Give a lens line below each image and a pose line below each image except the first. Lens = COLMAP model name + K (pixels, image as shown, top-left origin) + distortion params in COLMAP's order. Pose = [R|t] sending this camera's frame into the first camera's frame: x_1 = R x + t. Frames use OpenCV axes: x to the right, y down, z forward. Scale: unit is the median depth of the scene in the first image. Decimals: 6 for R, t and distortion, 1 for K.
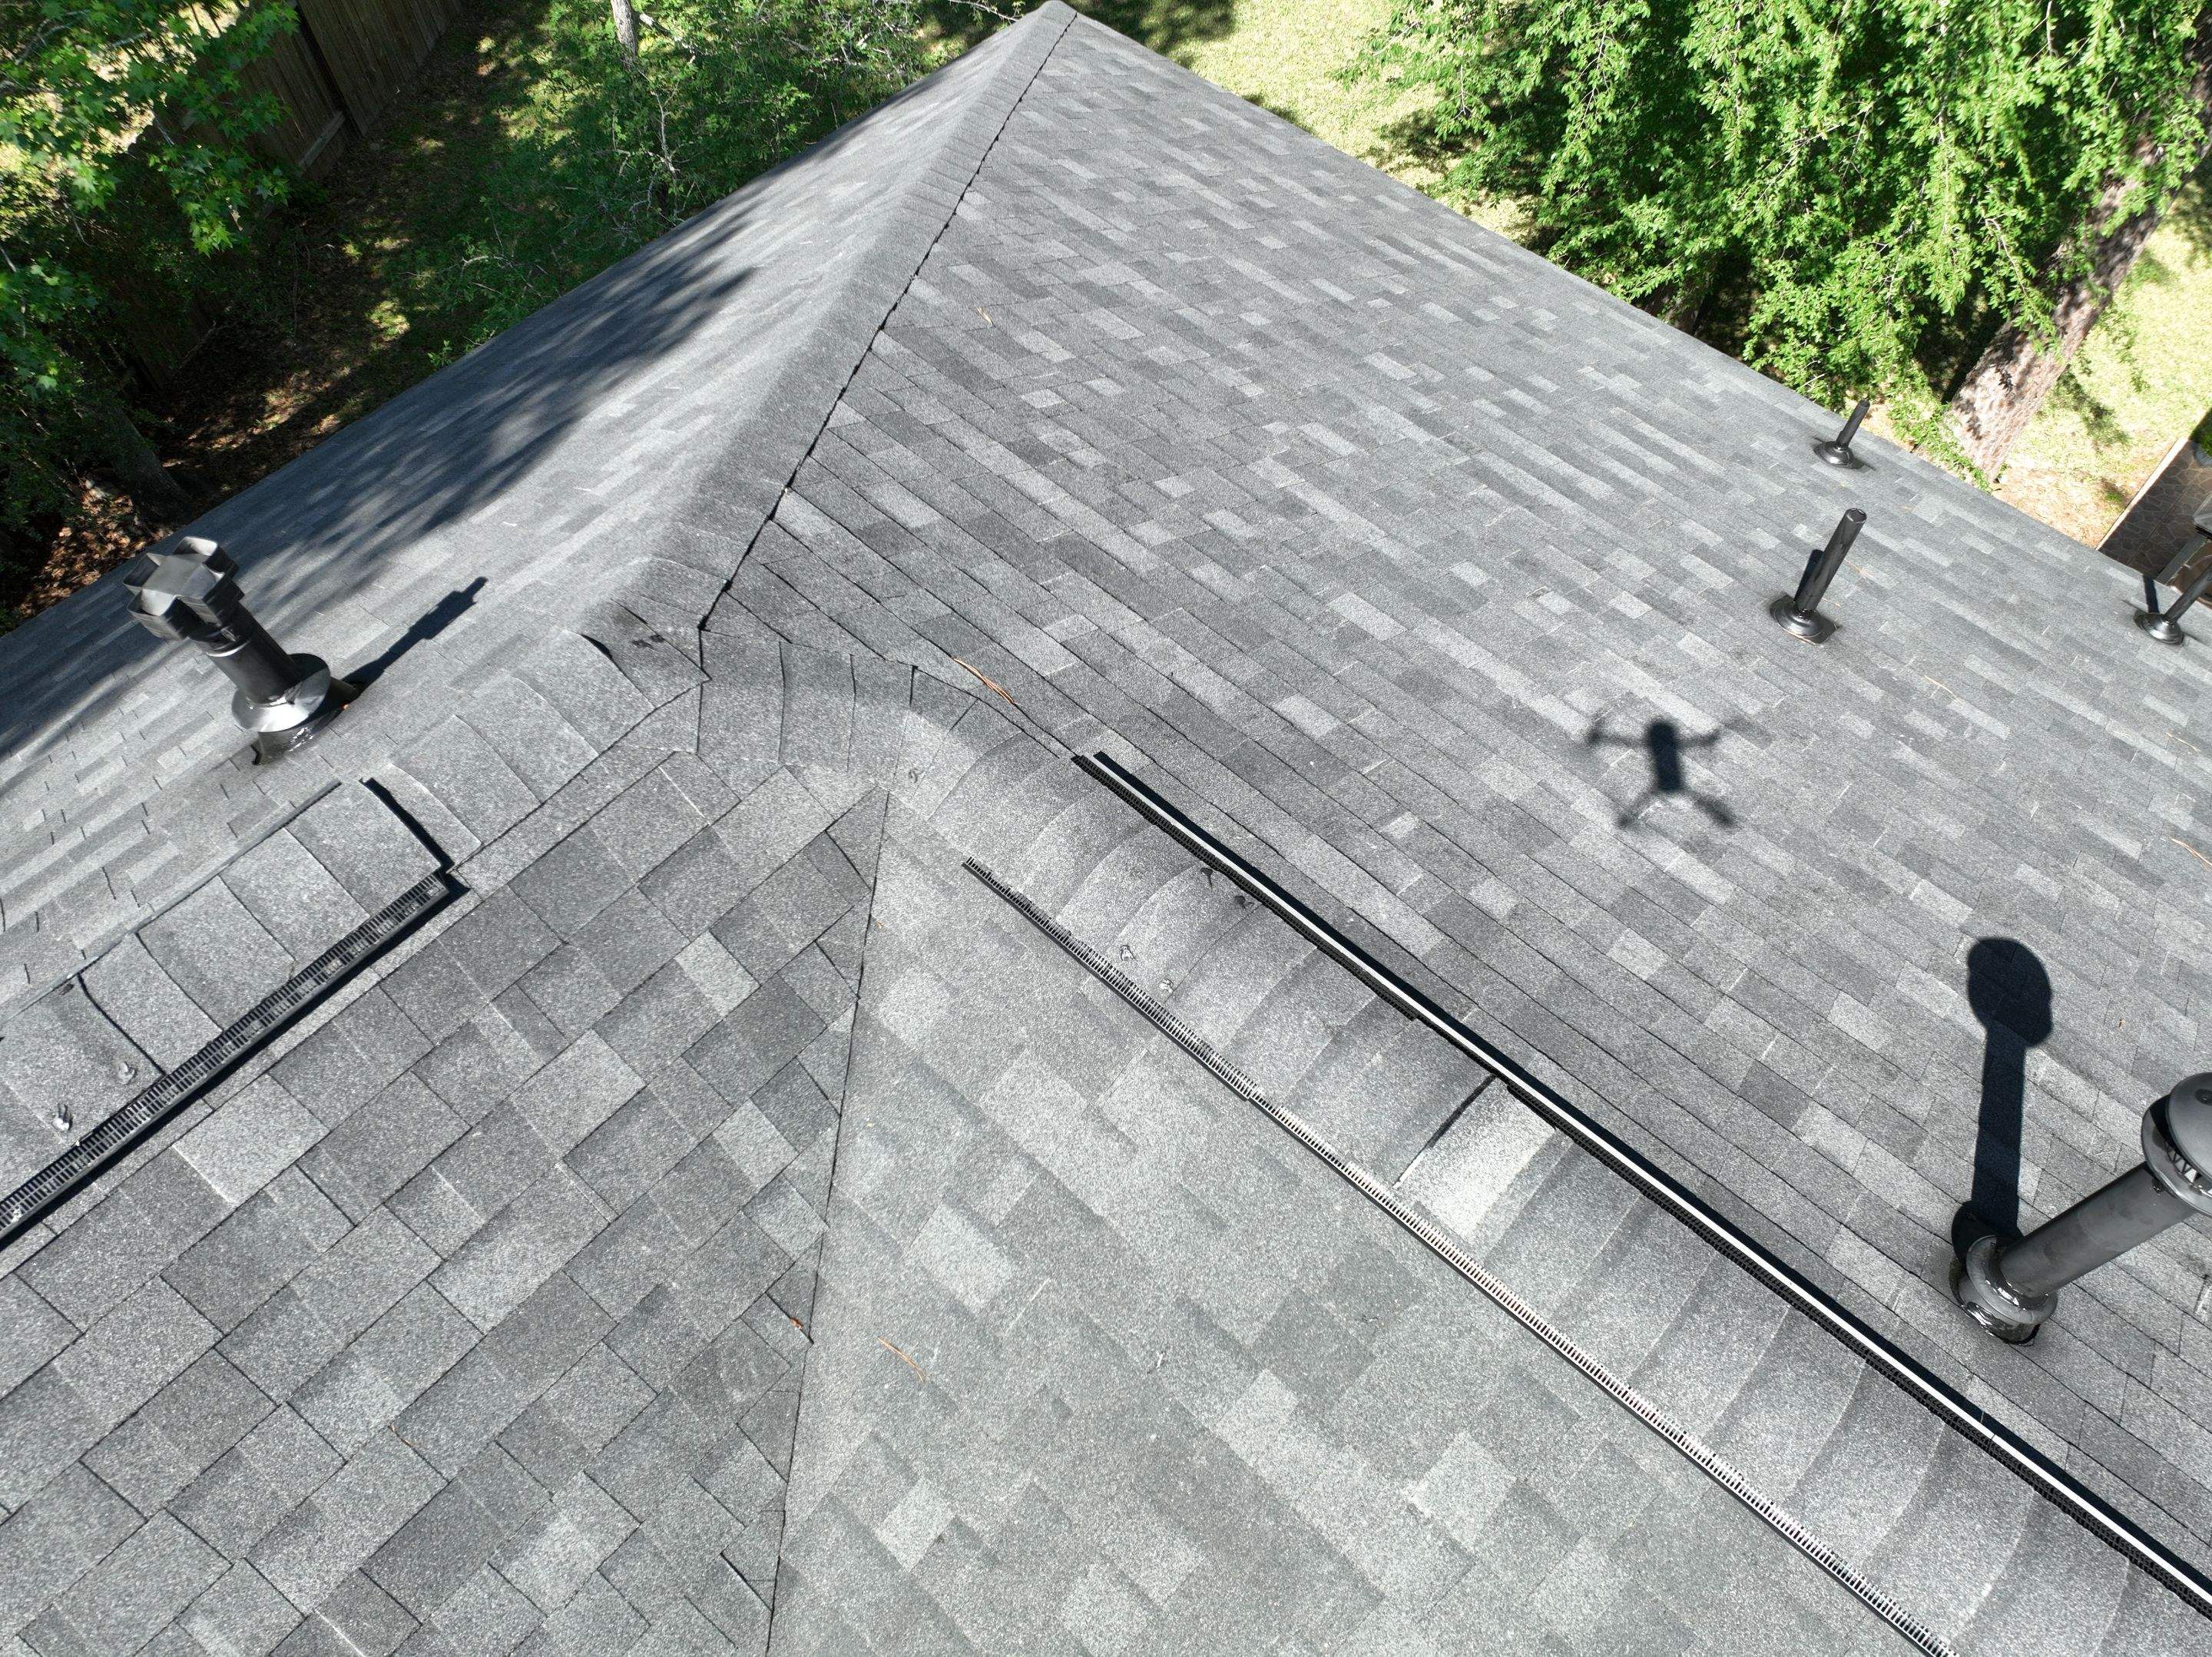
lens RADIAL K [[1560.9, 0, 1099.3], [0, 1560.9, 825.0], [0, 0, 1]] dist [-0.000777, 0.016375]
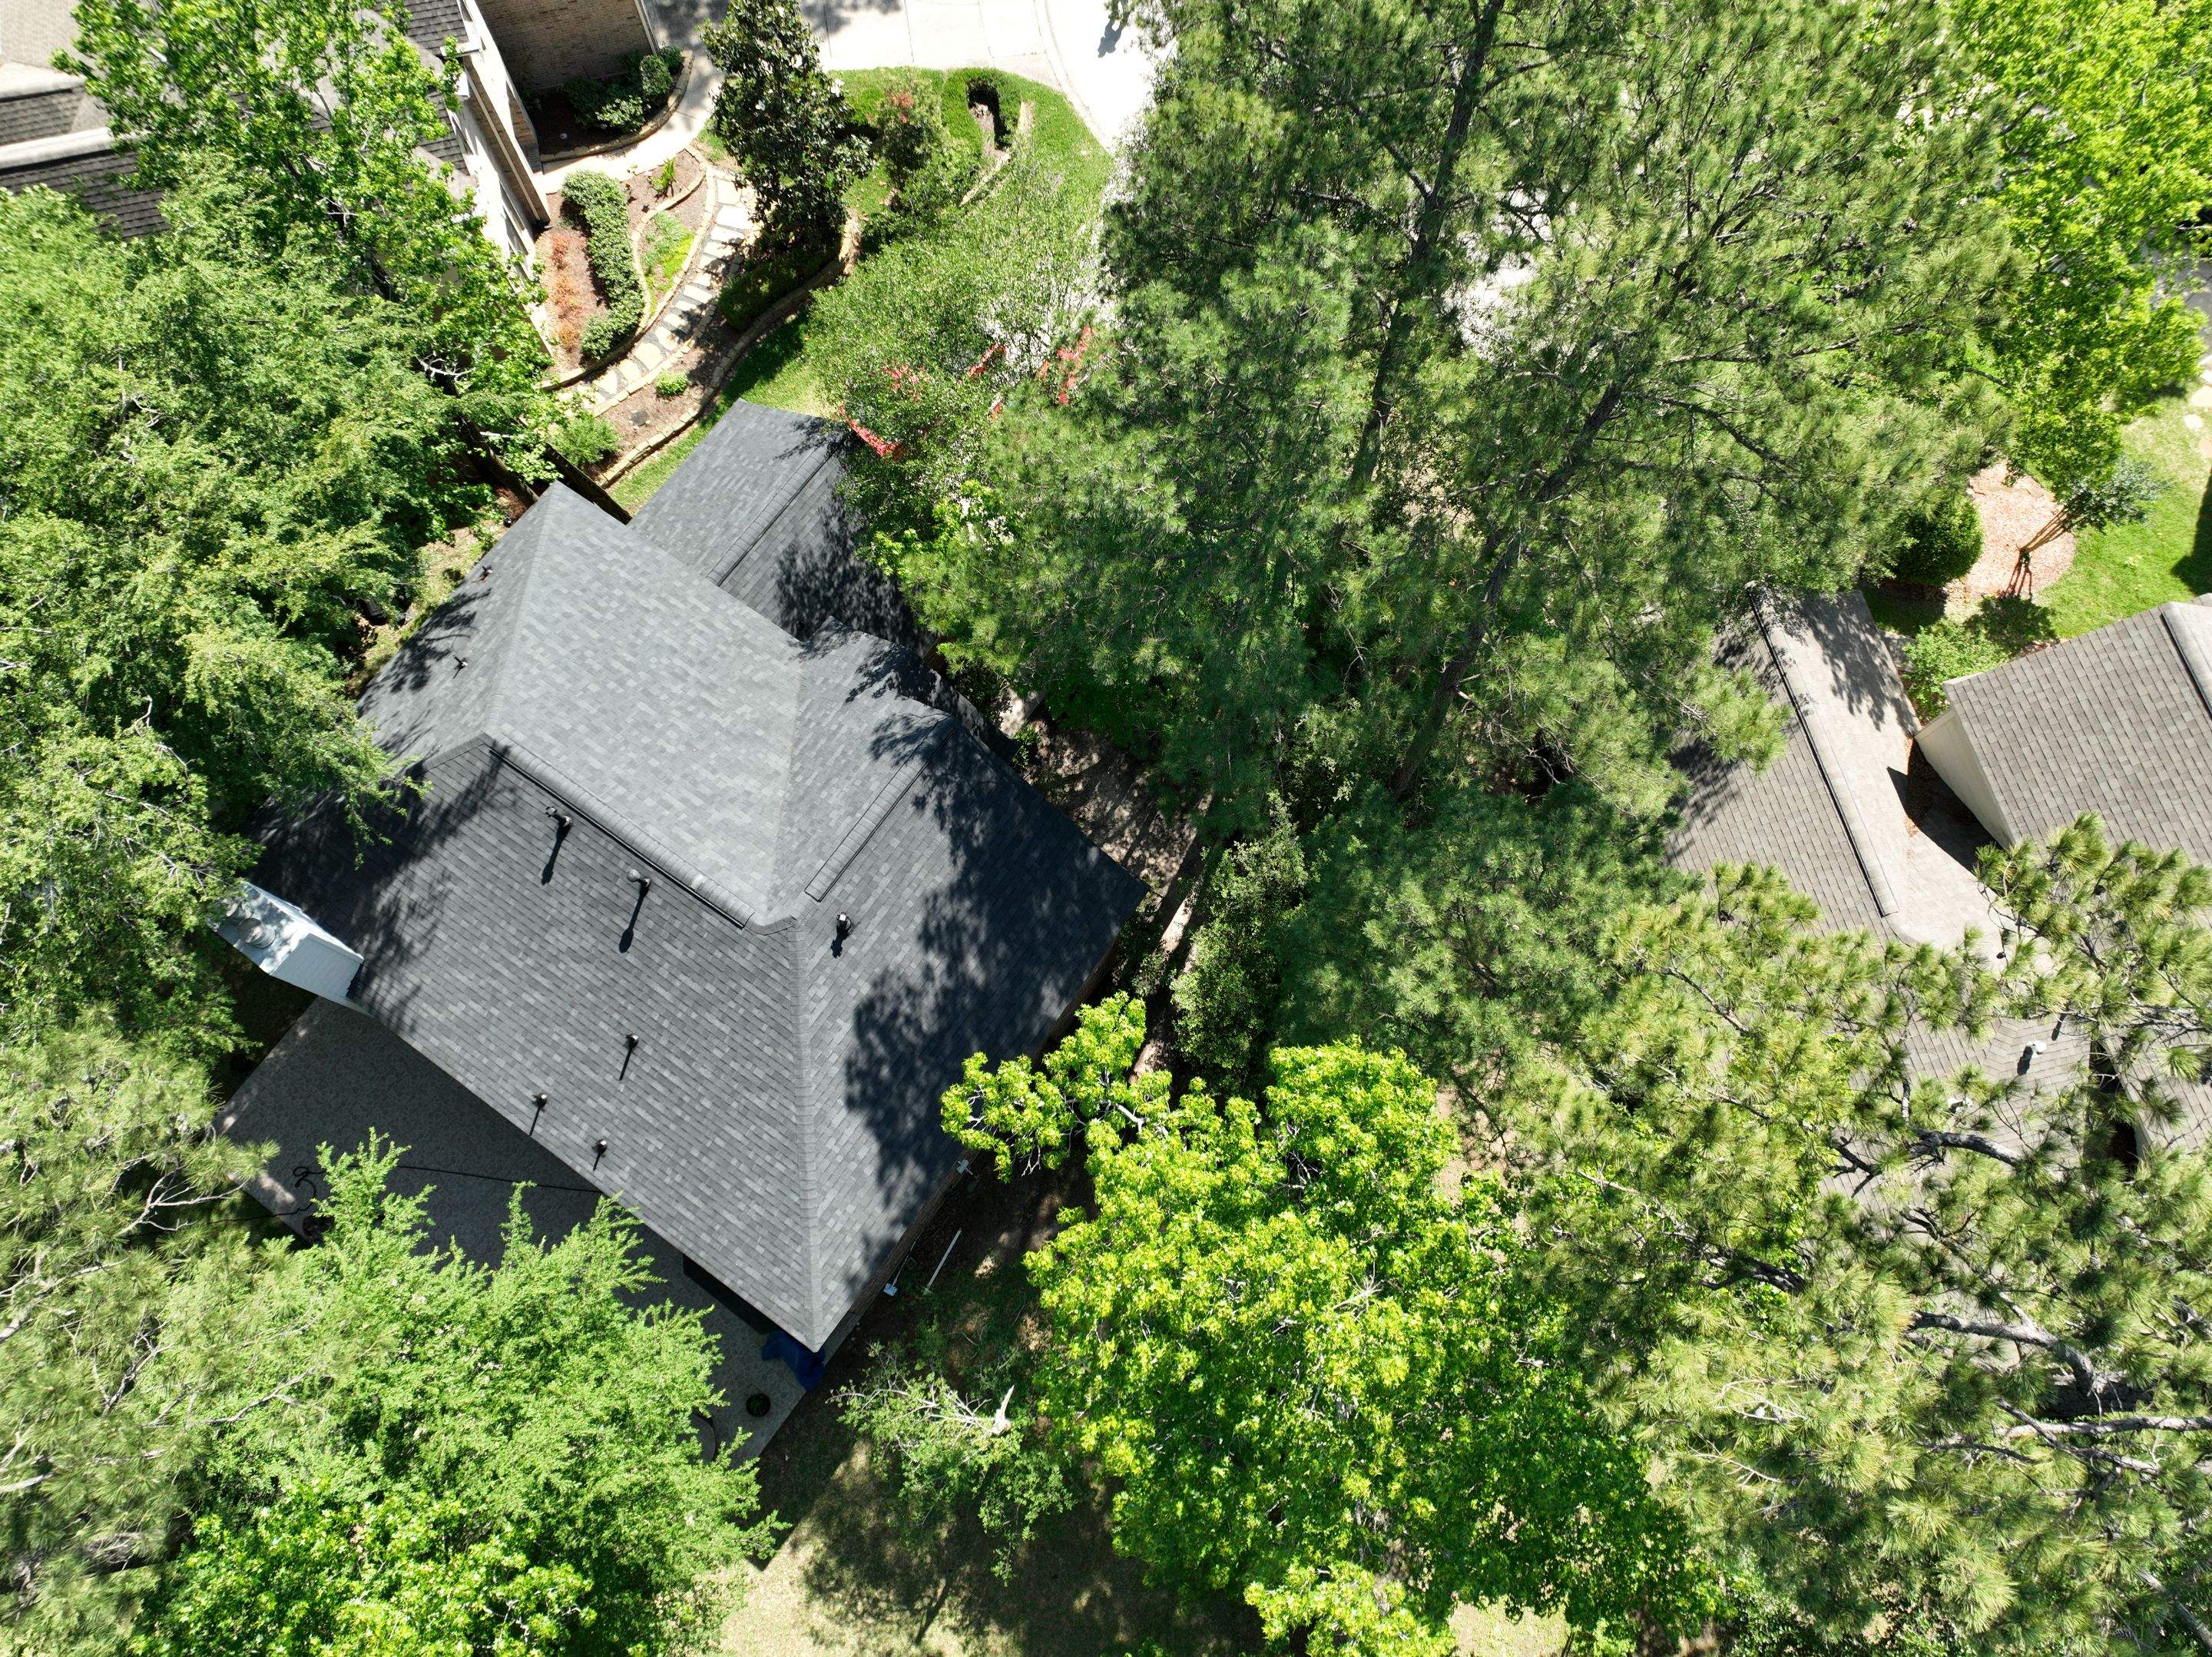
lens RADIAL K [[1560.9, 0, 1108.2], [0, 1560.9, 810.4], [0, 0, 1]] dist [-0.000777, 0.016375]
pose [[-0.991142, 0.127171, -0.038286, -1.761547], [-0.111673, -0.641989, 0.758538, -6.389676], [0.071885, 0.756094, 0.650504, -4.903287]]
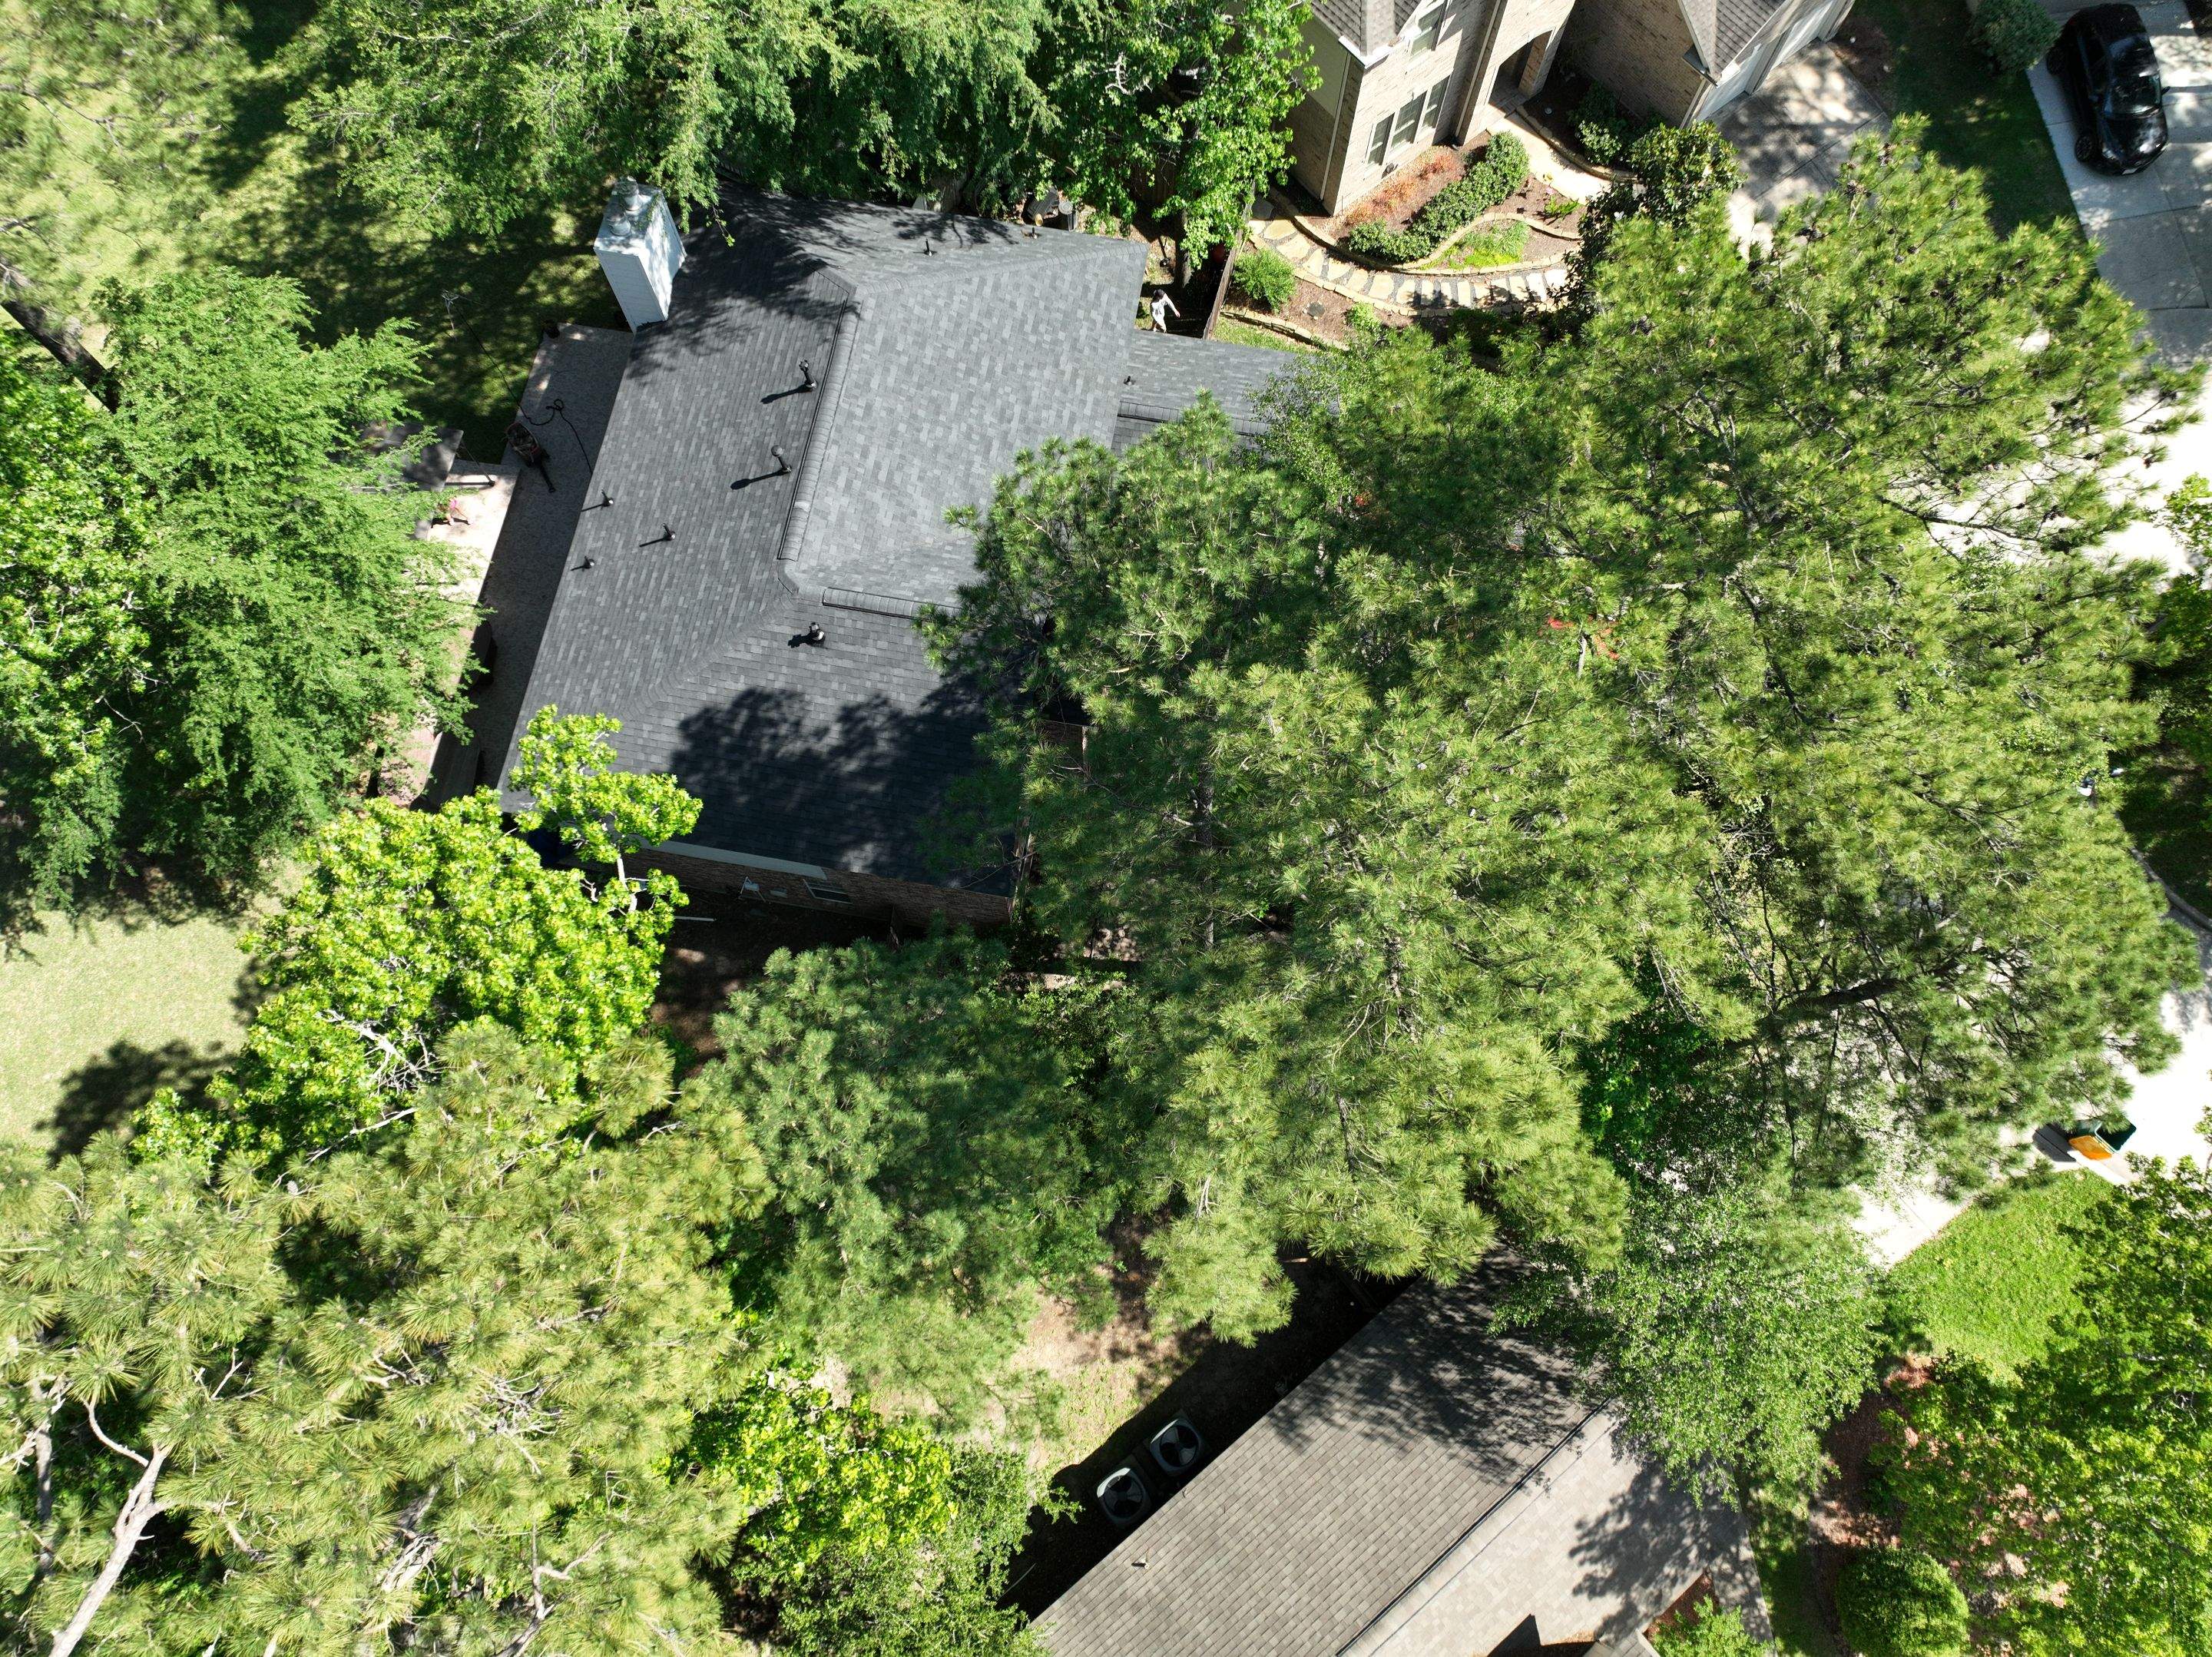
lens RADIAL K [[1560.9, 0, 1114.4], [0, 1560.9, 824.6], [0, 0, 1]] dist [-0.000777, 0.016375]
pose [[-0.540735, -0.801360, 0.255789, -4.742647], [0.715974, -0.278826, 0.640029, -5.007498], [-0.441573, 0.529225, 0.724523, -5.746155]]
